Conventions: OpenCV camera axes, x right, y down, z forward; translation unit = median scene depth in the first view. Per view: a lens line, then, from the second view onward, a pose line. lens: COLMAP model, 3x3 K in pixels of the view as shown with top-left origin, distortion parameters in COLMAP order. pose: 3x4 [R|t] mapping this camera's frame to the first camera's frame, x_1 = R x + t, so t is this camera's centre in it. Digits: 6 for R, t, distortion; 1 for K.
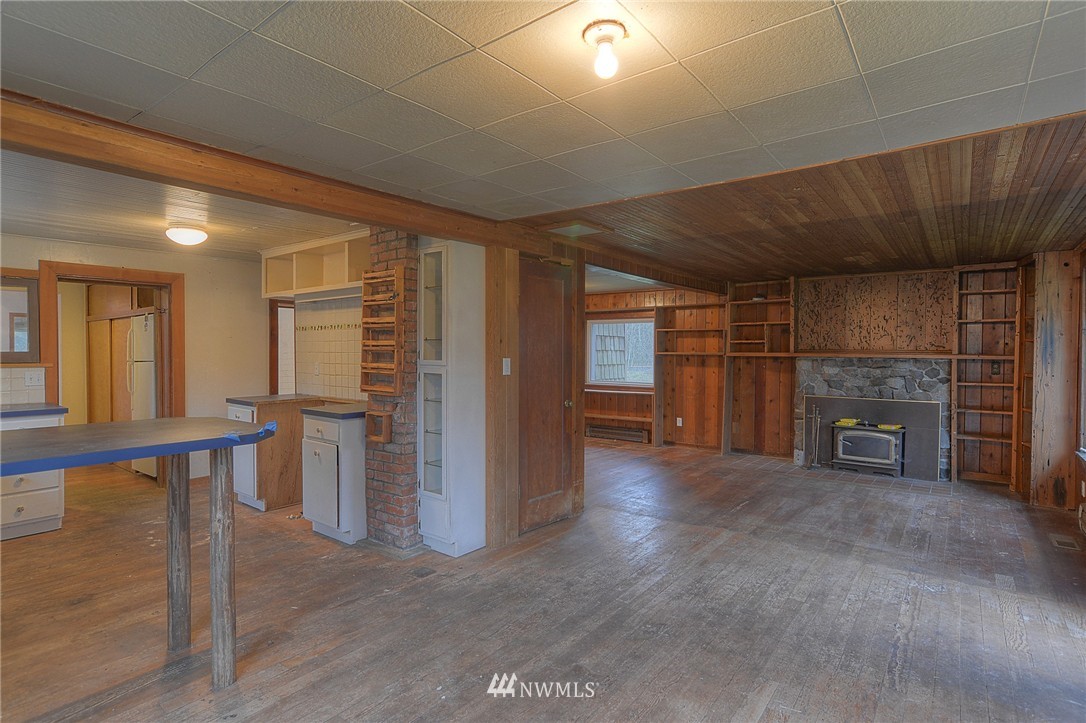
lens RADIAL K [[548.6, 0, 548.4], [0, 548.6, 360.8], [0, 0, 1]] dist [-0.017712, 0.015524]
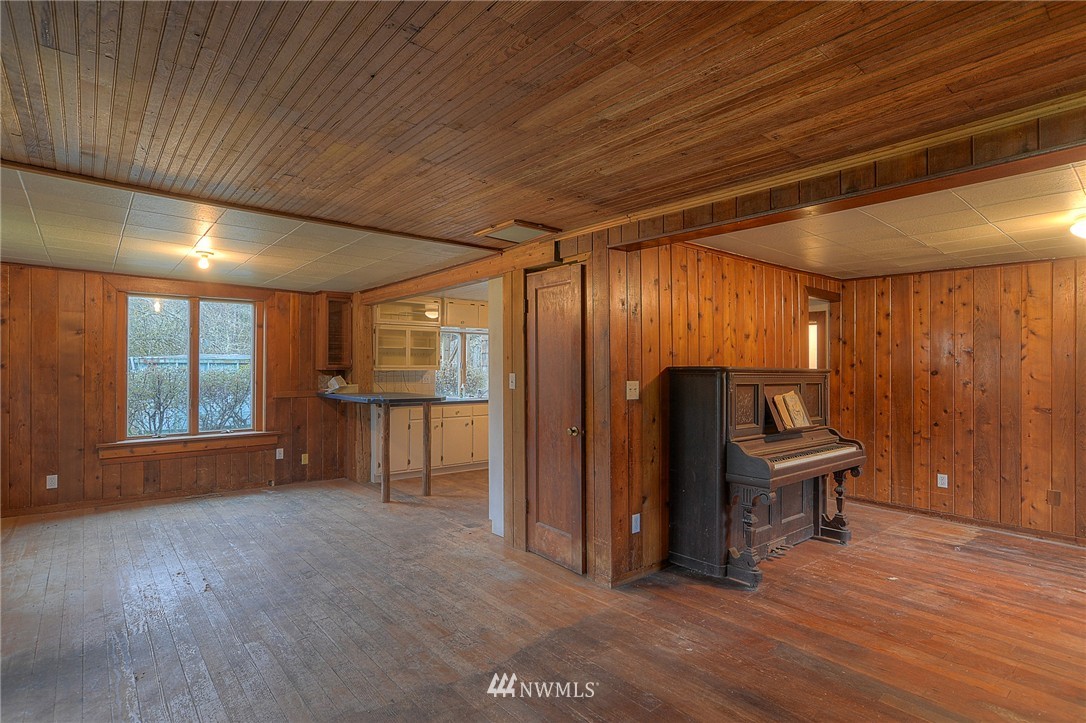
lens RADIAL K [[548.6, 0, 549.5], [0, 548.6, 365.0], [0, 0, 1]] dist [-0.017712, 0.015524]
pose [[-0.218551, -0.007188, -0.975799, 1.143069], [-0.016425, 0.999858, -0.003687, -0.024979], [0.975687, 0.015221, -0.218638, 1.546448]]
